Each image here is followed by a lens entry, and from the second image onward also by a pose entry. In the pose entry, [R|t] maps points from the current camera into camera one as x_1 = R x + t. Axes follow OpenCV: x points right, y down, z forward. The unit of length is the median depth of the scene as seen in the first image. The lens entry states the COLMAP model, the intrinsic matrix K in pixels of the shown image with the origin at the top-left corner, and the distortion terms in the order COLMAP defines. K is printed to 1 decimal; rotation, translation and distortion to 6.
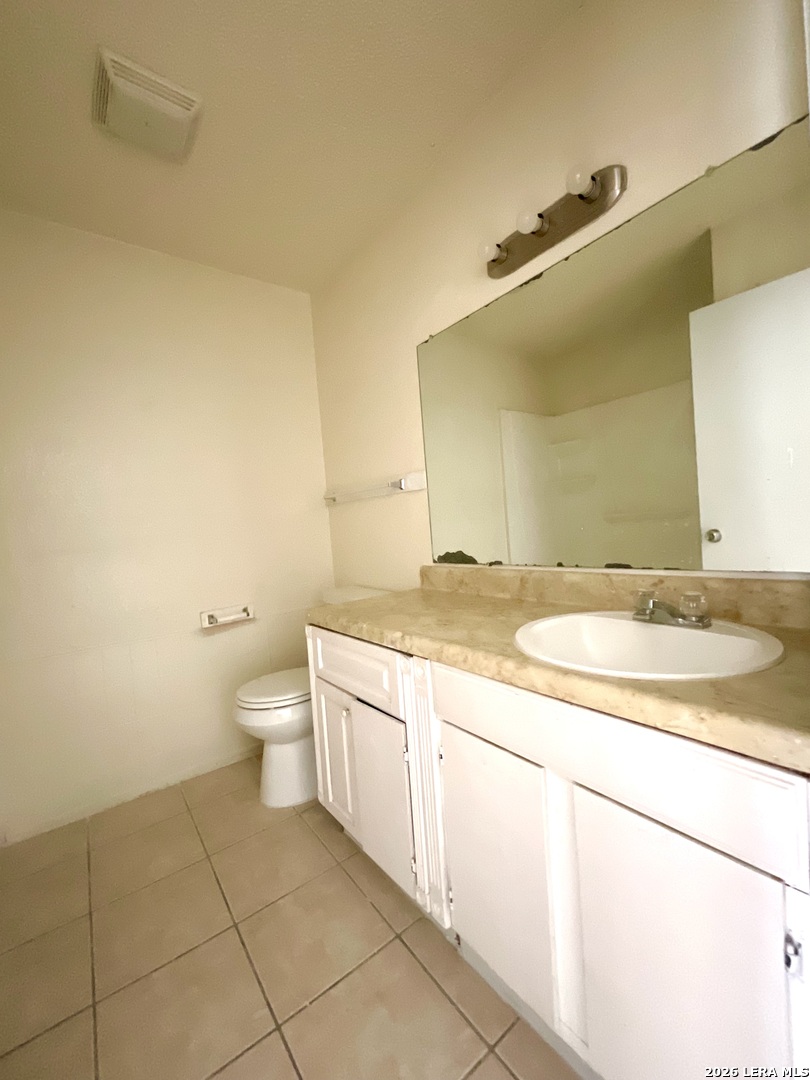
lens RADIAL K [[434.7, 0, 405.0], [0, 434.7, 540.0], [0, 0, 1]] dist [-0.003219, 0.000382]
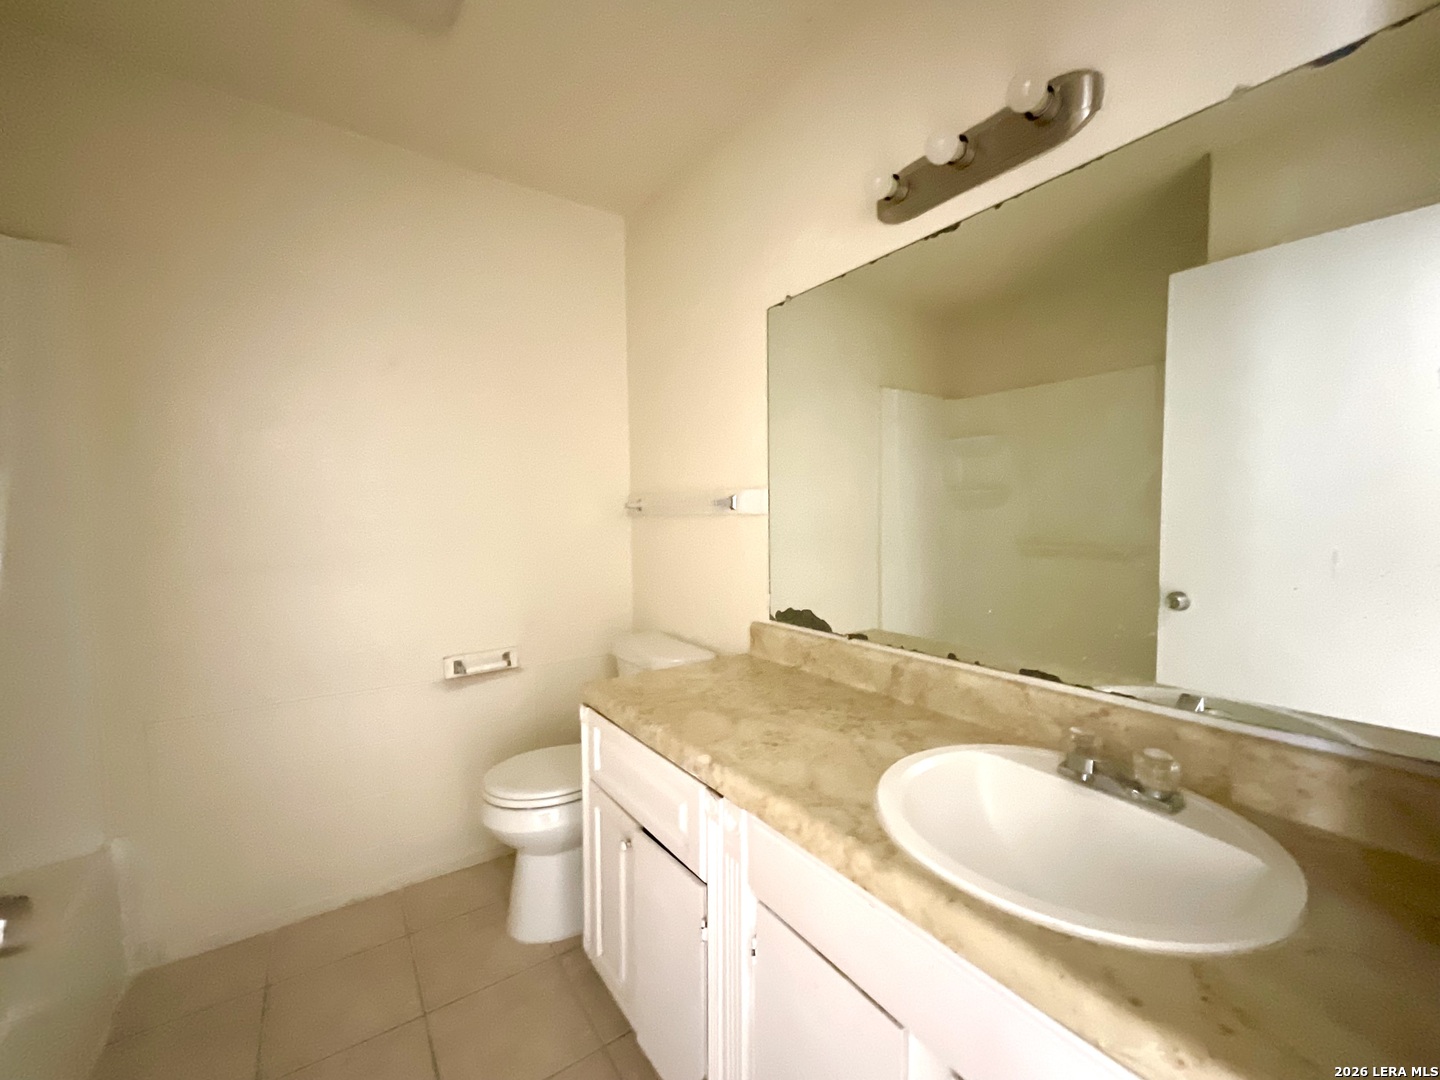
lens RADIAL K [[579.6, 0, 720.8], [0, 579.6, 543.3], [0, 0, 1]] dist [-0.003219, 0.000382]
pose [[0.996973, 0.069593, -0.034668, 0.013822], [-0.068919, 0.997416, 0.020282, -0.108843], [0.035990, -0.017831, 0.999193, 0.079988]]
